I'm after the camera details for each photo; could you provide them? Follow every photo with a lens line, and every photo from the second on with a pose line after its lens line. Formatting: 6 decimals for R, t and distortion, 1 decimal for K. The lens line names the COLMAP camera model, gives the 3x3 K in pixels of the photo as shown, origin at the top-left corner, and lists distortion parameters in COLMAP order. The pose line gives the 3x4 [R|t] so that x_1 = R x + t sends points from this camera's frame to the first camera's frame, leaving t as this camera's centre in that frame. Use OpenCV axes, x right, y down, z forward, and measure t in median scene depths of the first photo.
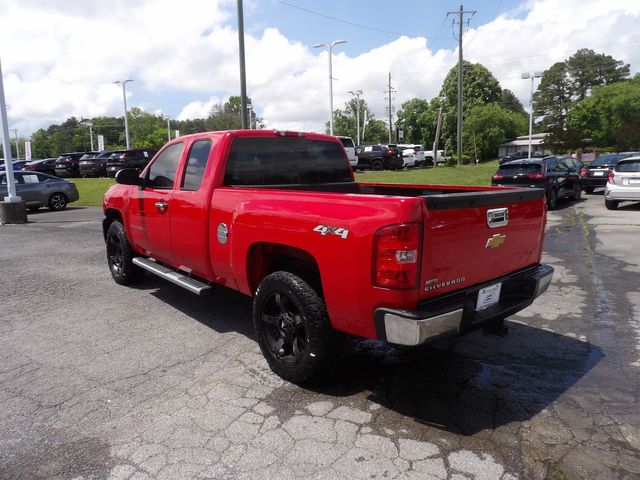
lens RADIAL K [[452.9, 0, 323.9], [0, 452.9, 230.4], [0, 0, 1]] dist [-0.010806, 0.016276]
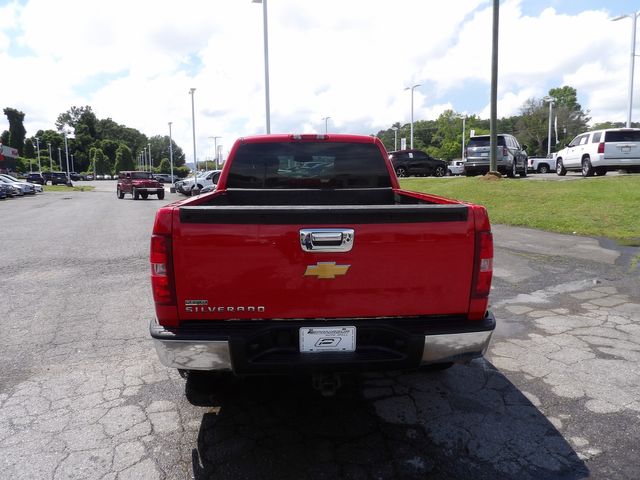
lens RADIAL K [[452.9, 0, 323.3], [0, 452.9, 232.7], [0, 0, 1]] dist [-0.010806, 0.016276]
pose [[0.789626, 0.085099, -0.607659, 0.773511], [-0.081862, 0.996093, 0.033120, -0.059887], [0.608103, 0.023592, 0.793507, 0.350284]]
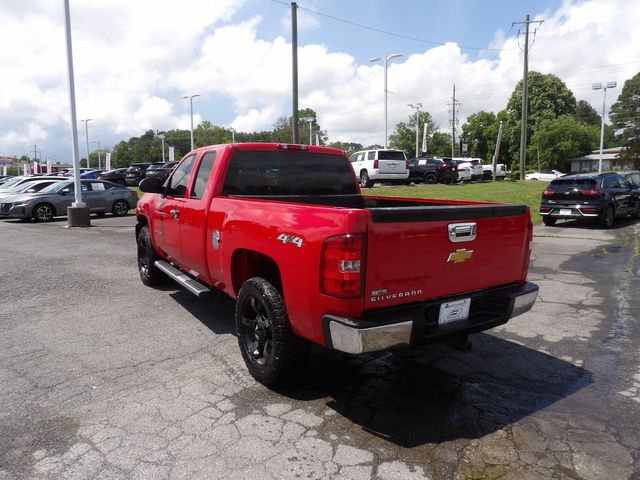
lens RADIAL K [[452.9, 0, 322.3], [0, 452.9, 229.8], [0, 0, 1]] dist [-0.010806, 0.016276]
pose [[0.990127, 0.029866, -0.136952, 0.196616], [-0.033700, 0.999100, -0.025764, 0.002440], [0.136060, 0.030125, 0.990243, -0.026536]]
